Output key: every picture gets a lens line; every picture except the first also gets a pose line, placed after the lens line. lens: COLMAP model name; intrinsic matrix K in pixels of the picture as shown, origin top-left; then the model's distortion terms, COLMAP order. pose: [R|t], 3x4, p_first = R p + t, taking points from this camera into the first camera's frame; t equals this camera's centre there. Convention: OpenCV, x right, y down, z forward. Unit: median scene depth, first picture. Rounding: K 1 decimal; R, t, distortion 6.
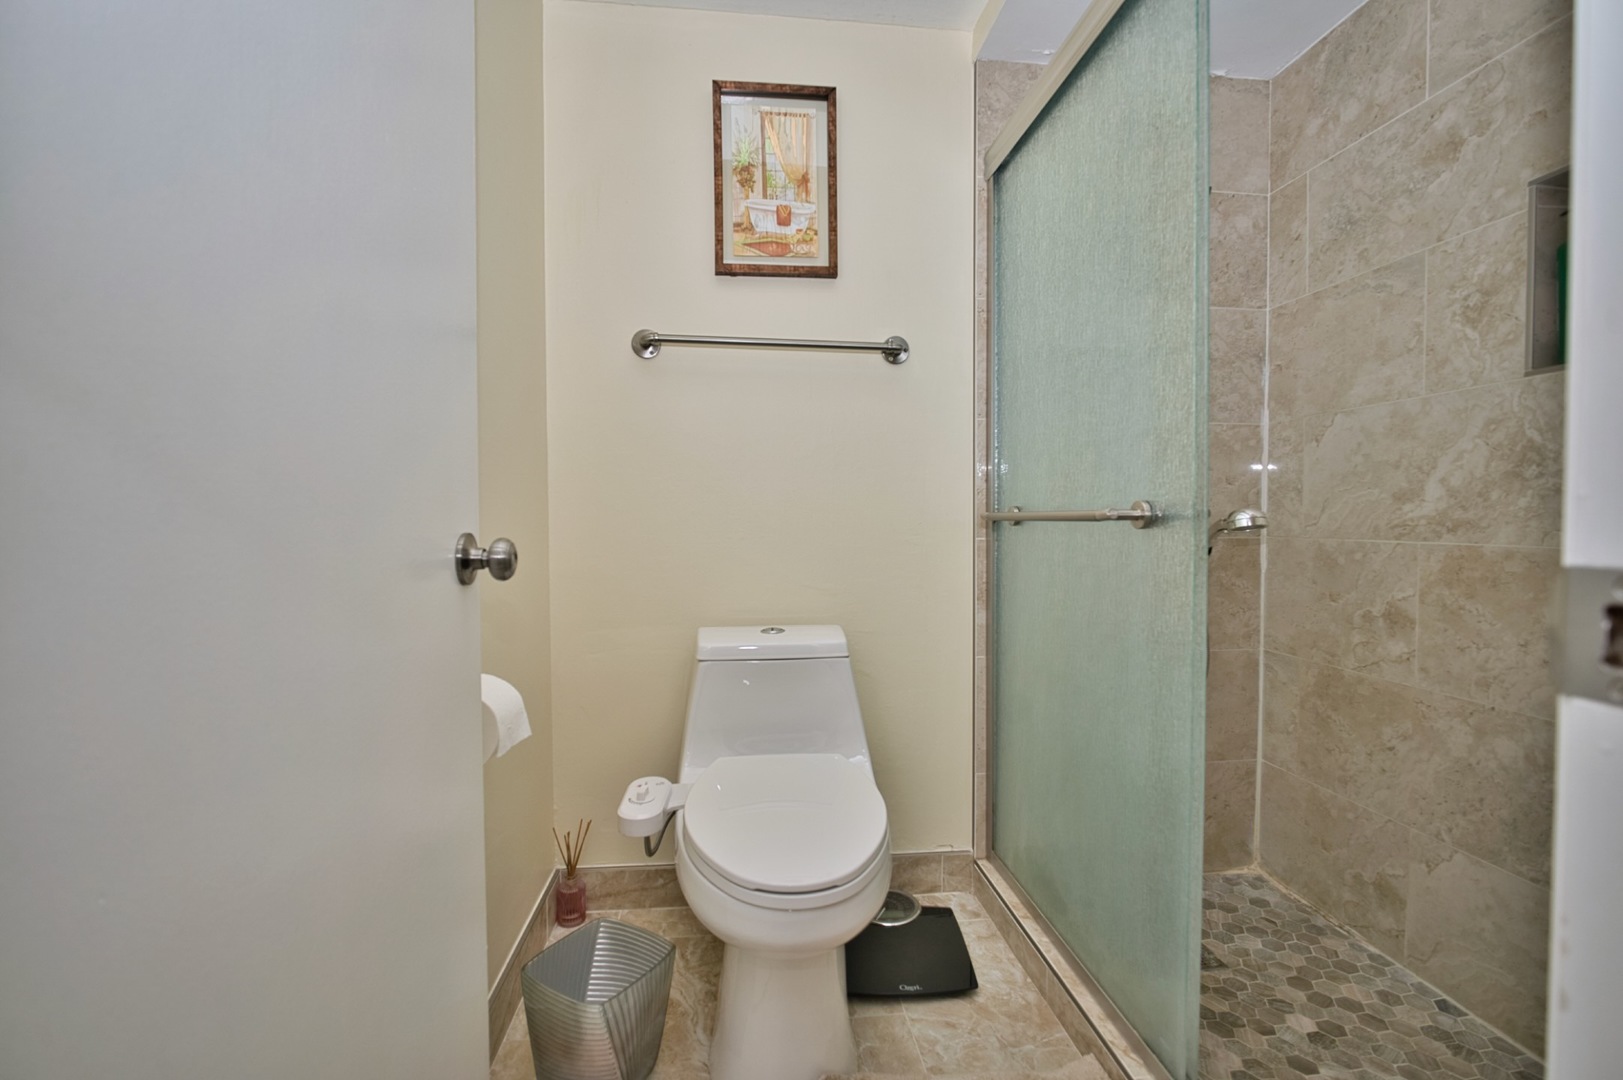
lens RADIAL K [[705.0, 0, 811.5], [0, 705.0, 540.0], [0, 0, 1]] dist [-0.023221, 0.006547]
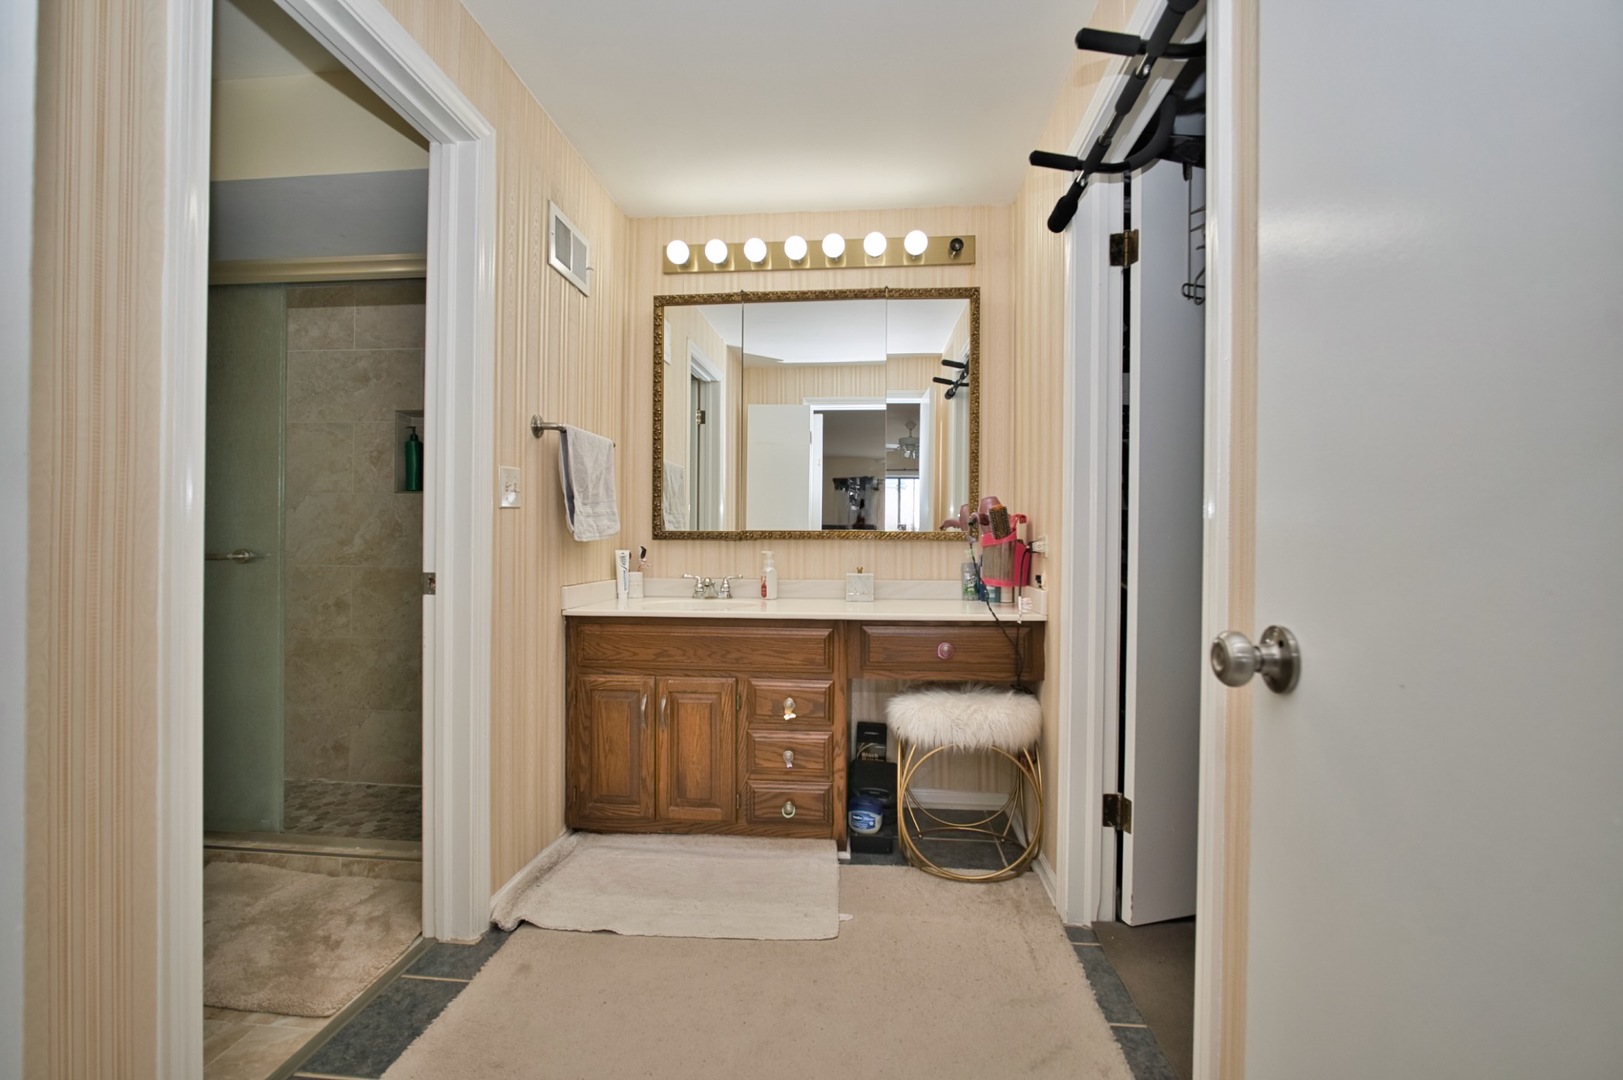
lens RADIAL K [[705.0, 0, 811.5], [0, 705.0, 540.0], [0, 0, 1]] dist [-0.023221, 0.006547]
pose [[0.197424, 0.005577, 0.980302, -0.857512], [0.020985, 0.999731, -0.009914, -0.023652], [-0.980094, 0.022529, 0.197254, -0.715779]]
